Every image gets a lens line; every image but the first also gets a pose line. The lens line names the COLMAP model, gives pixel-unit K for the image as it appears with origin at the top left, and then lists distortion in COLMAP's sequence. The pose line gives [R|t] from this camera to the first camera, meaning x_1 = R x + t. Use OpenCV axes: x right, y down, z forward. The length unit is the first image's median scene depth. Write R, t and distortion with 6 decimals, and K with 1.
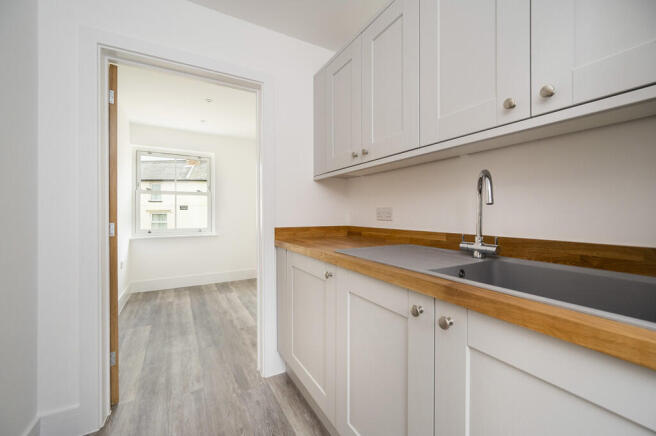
lens RADIAL K [[264.8, 0, 328.3], [0, 264.8, 213.4], [0, 0, 1]] dist [0.000898, 0.000056]
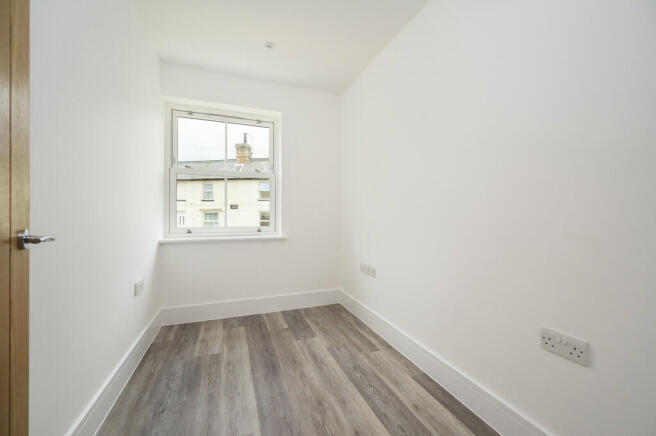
lens RADIAL K [[264.8, 0, 328.3], [0, 264.8, 213.4], [0, 0, 1]] dist [0.000898, 0.000056]
pose [[0.987920, 0.003302, -0.154927, -0.227660], [-0.003991, 0.999983, -0.004135, 0.026521], [0.154911, 0.004703, 0.987917, 0.397796]]
